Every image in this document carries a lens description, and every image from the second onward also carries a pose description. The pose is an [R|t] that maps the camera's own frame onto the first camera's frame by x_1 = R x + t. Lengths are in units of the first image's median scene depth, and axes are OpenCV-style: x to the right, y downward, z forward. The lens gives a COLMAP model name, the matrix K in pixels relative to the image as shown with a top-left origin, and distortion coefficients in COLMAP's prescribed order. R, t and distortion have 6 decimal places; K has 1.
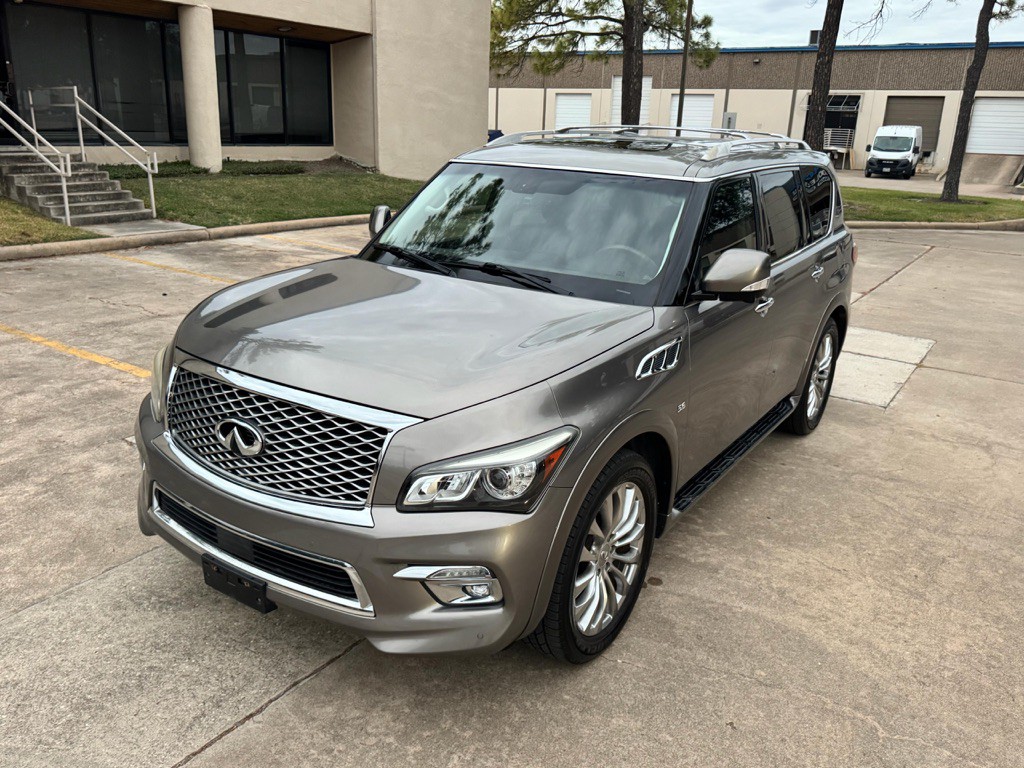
lens RADIAL K [[805.6, 0, 512.0], [0, 805.6, 384.0], [0, 0, 1]] dist [0.137769, -0.283635]
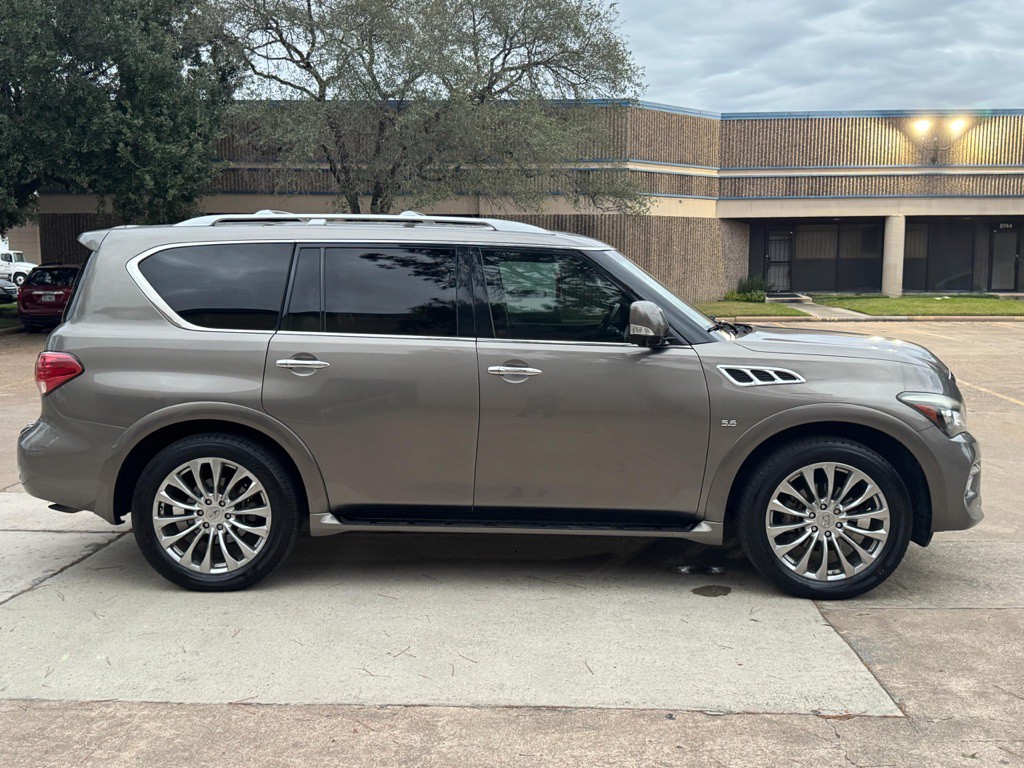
lens RADIAL K [[1025.8, 0, 488.4], [0, 1025.8, 384.6], [0, 0, 1]] dist [0.109391, -0.231410]
pose [[-0.510009, -0.135108, 0.849492, -0.567834], [0.242012, 0.925154, 0.292438, -0.275309], [-0.825422, 0.354733, -0.439139, 0.915772]]
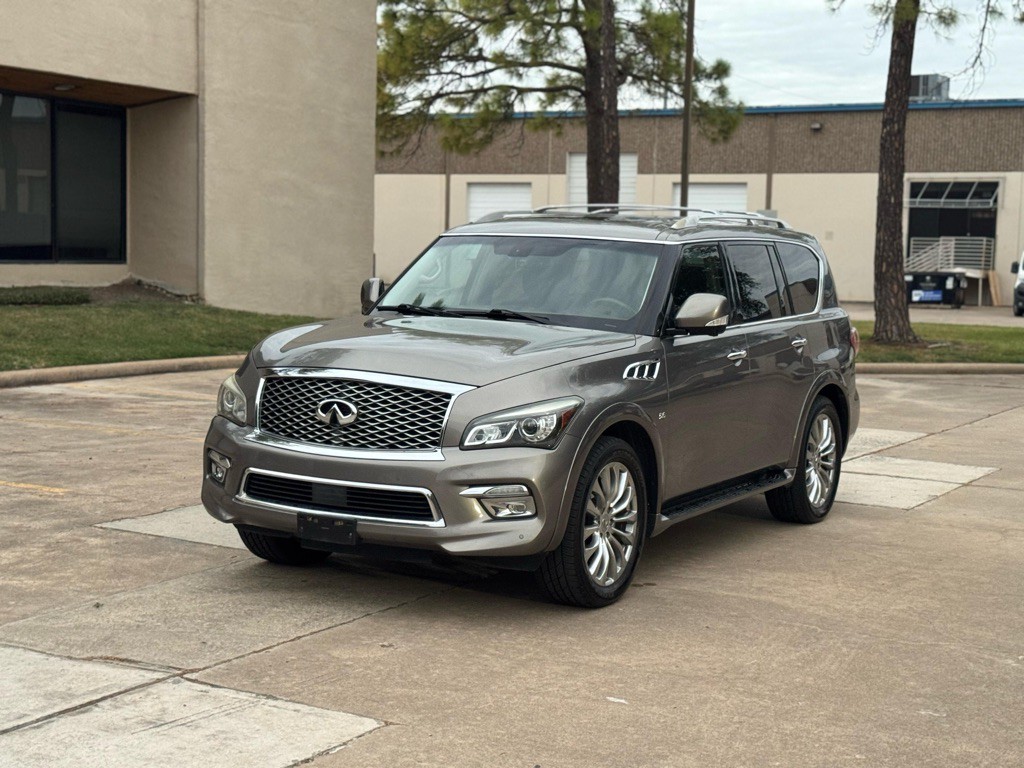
lens RADIAL K [[1649.7, 0, 512.0], [0, 1649.7, 384.0], [0, 0, 1]] dist [0.125706, 0.000596]
pose [[0.996530, -0.017192, 0.081440, -0.088460], [0.034672, 0.975245, -0.218390, 0.210736], [-0.075669, 0.220456, 0.972457, -0.574638]]
